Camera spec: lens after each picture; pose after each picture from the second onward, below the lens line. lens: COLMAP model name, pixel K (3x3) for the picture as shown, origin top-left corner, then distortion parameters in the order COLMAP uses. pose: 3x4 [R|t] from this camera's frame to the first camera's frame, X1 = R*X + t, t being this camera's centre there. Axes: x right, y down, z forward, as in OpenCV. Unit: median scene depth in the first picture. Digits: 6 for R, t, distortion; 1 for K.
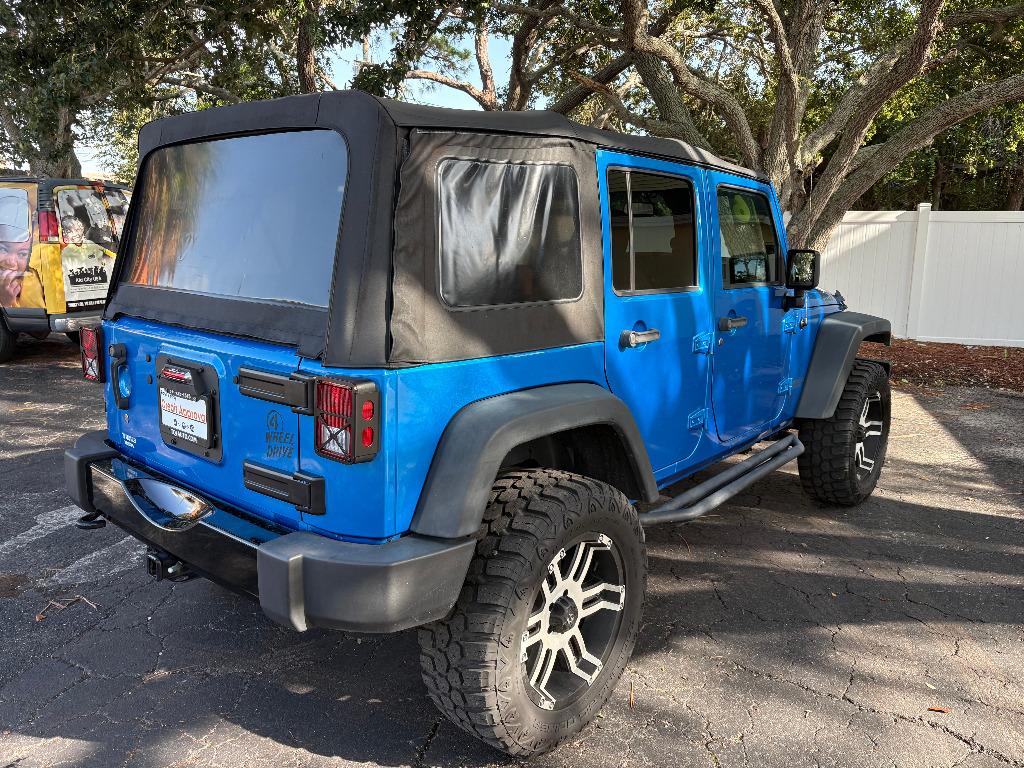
lens RADIAL K [[741.6, 0, 515.0], [0, 741.6, 382.6], [0, 0, 1]] dist [0.003815, -0.010675]
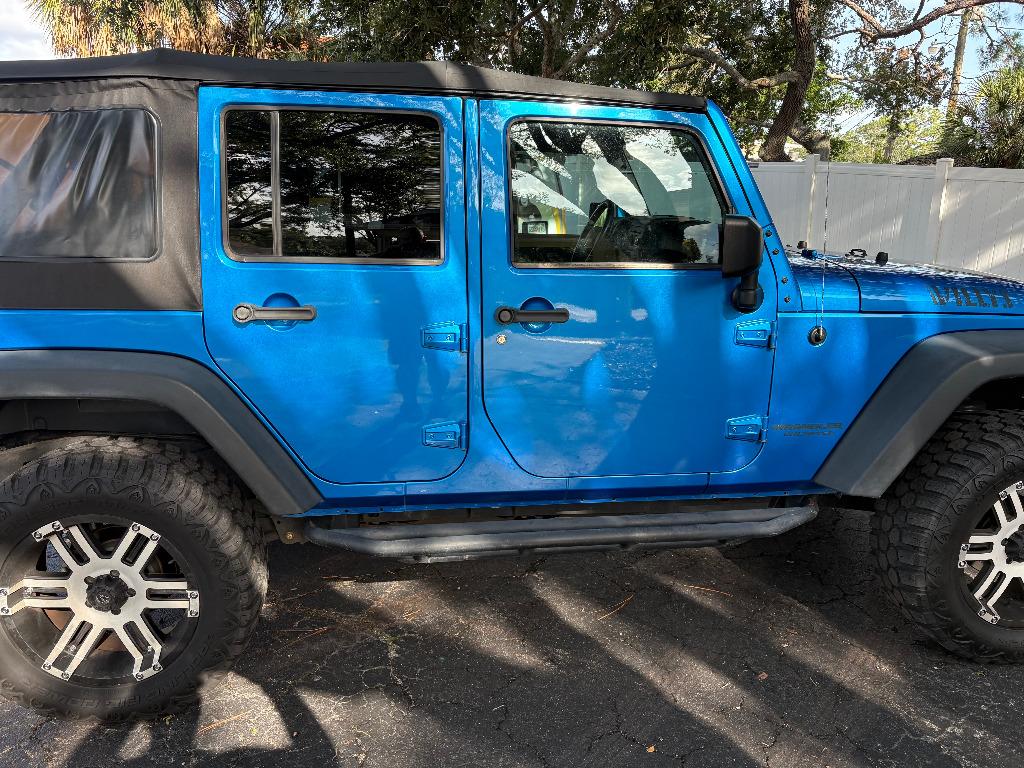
lens RADIAL K [[751.2, 0, 512.0], [0, 751.2, 384.0], [0, 0, 1]] dist [0.007897, 0.002133]
pose [[0.747825, 0.158698, -0.644649, 0.859844], [-0.130447, 0.987205, 0.091703, -0.089144], [0.650954, 0.015515, 0.758959, 0.504703]]
